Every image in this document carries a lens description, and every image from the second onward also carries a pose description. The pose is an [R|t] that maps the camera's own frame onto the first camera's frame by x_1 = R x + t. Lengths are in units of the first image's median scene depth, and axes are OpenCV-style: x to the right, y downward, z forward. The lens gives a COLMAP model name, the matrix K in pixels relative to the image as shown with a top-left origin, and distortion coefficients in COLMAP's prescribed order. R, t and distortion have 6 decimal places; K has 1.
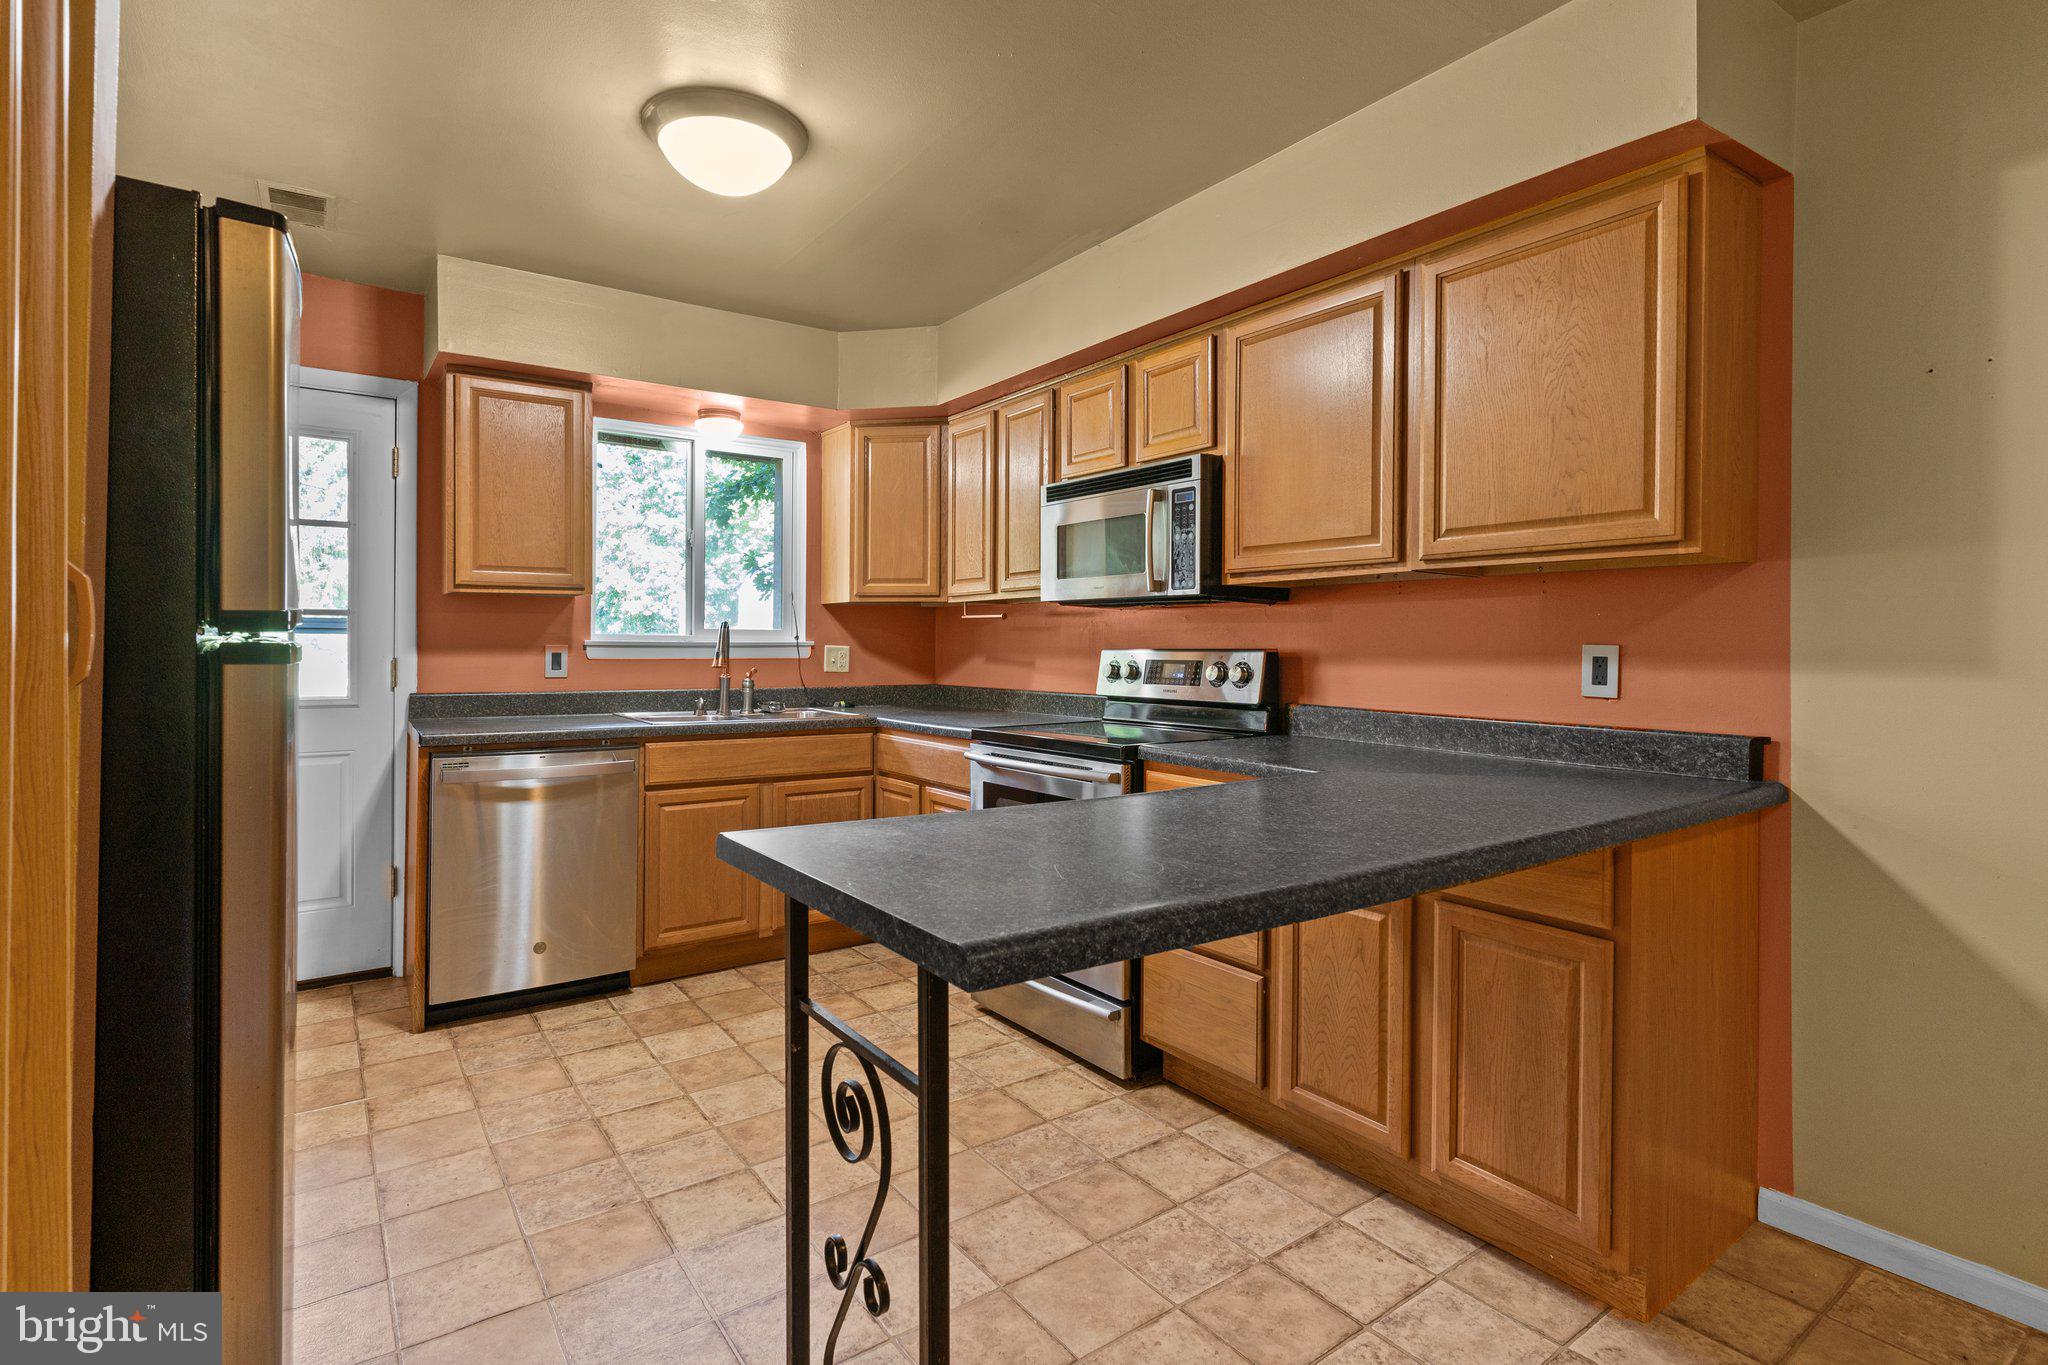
lens RADIAL K [[974.5, 0, 1022.8], [0, 974.5, 662.7], [0, 0, 1]] dist [-0.003593, 0.000424]
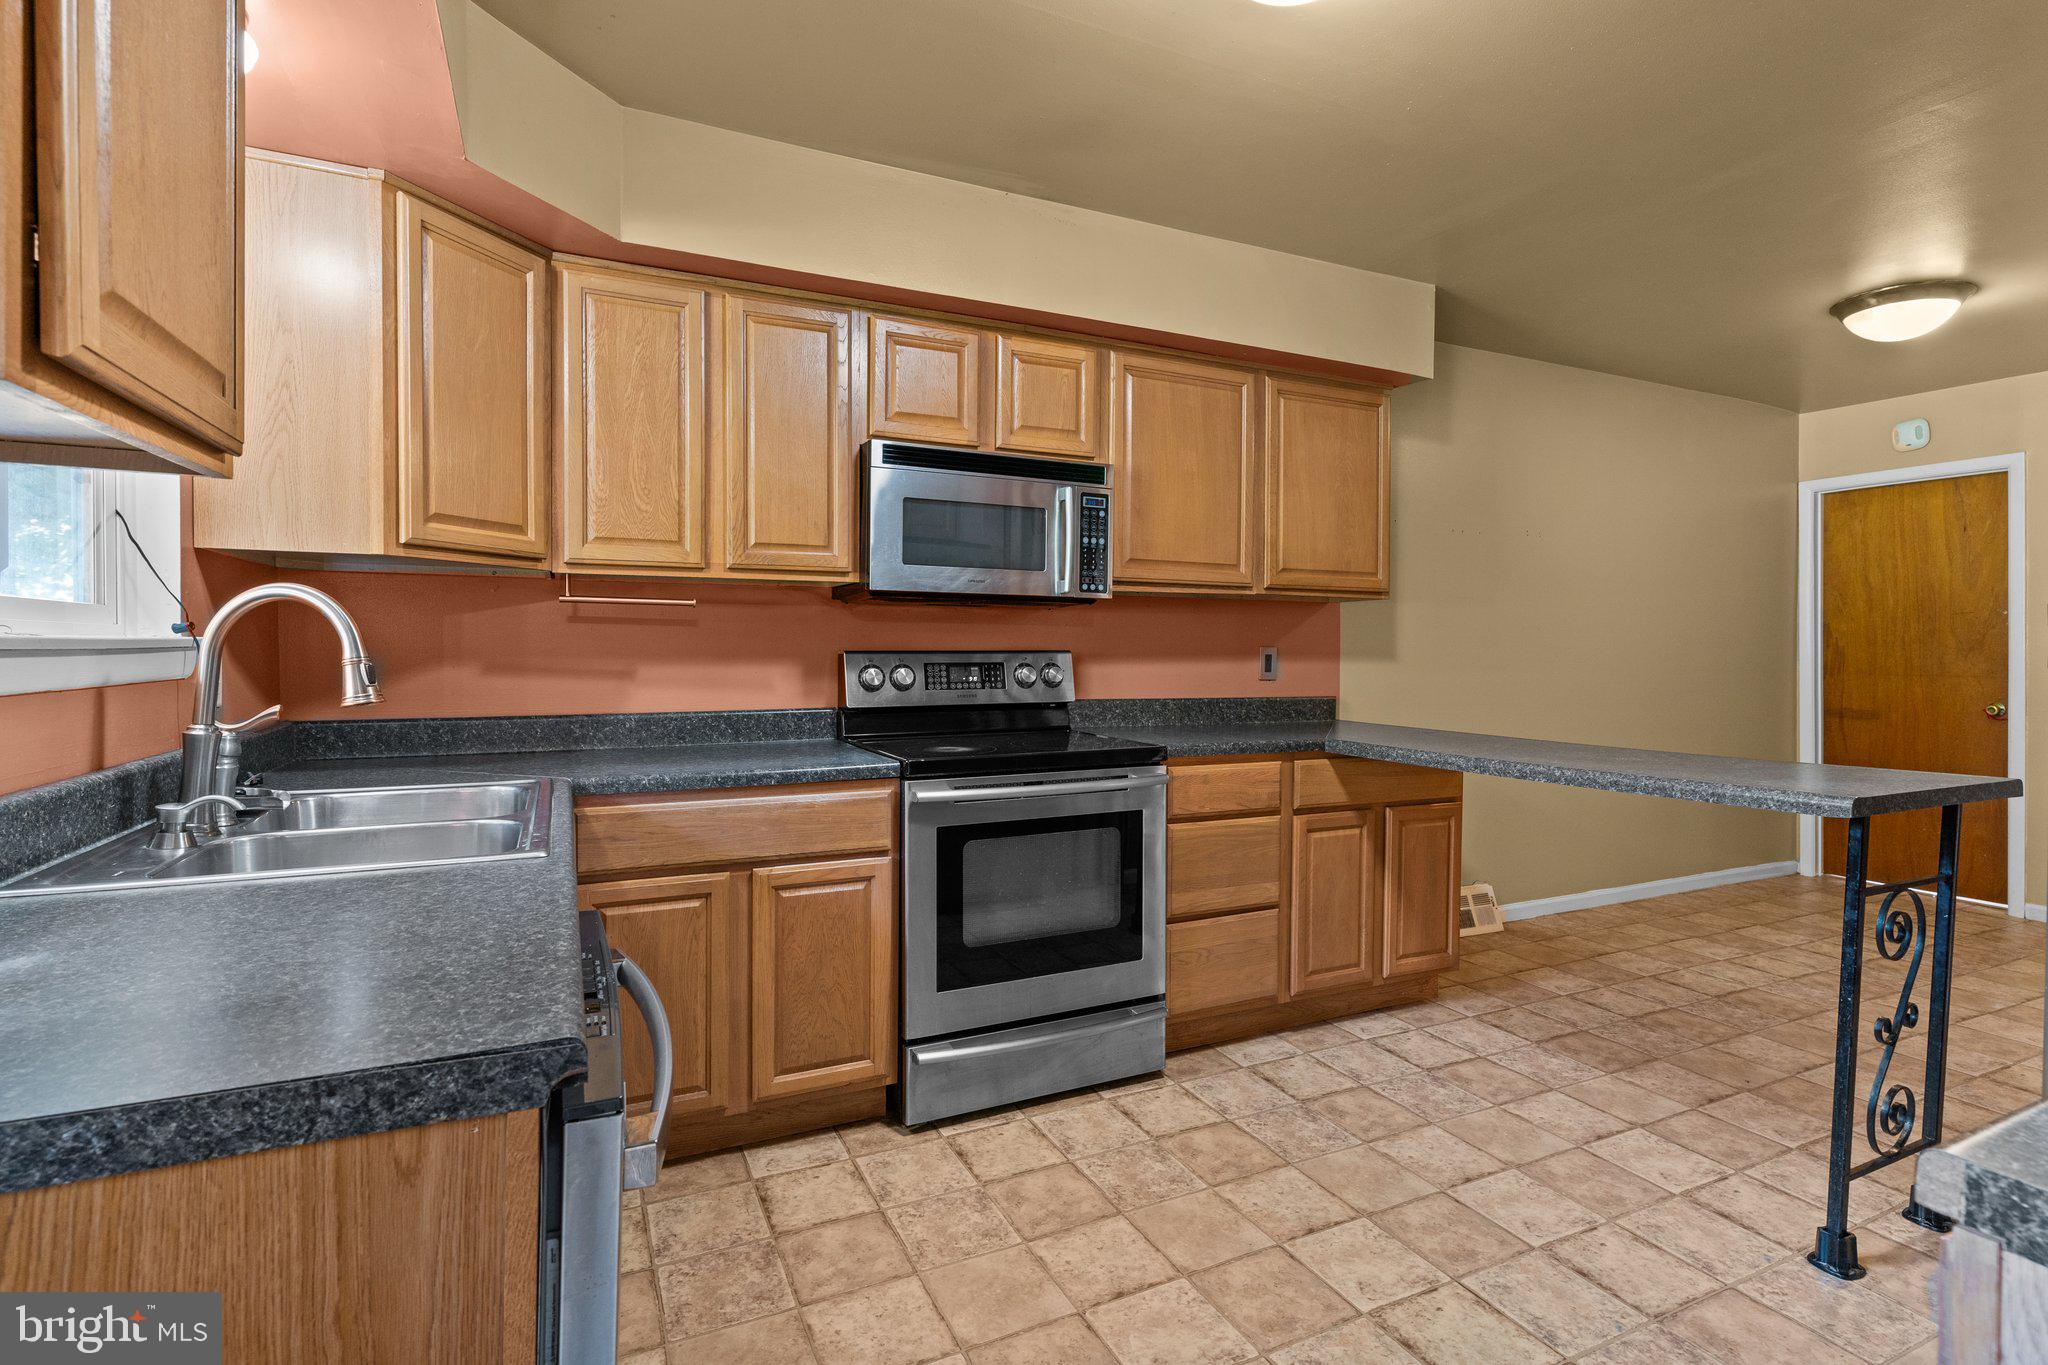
lens RADIAL K [[967.0, 0, 1024.0], [0, 967.0, 682.5], [0, 0, 1]] dist [-0.000669, 0.000632]
pose [[0.191014, -0.038626, 0.980827, -0.973870], [0.013610, 0.999234, 0.036700, -0.022289], [-0.981493, 0.006339, 0.191393, 1.007583]]
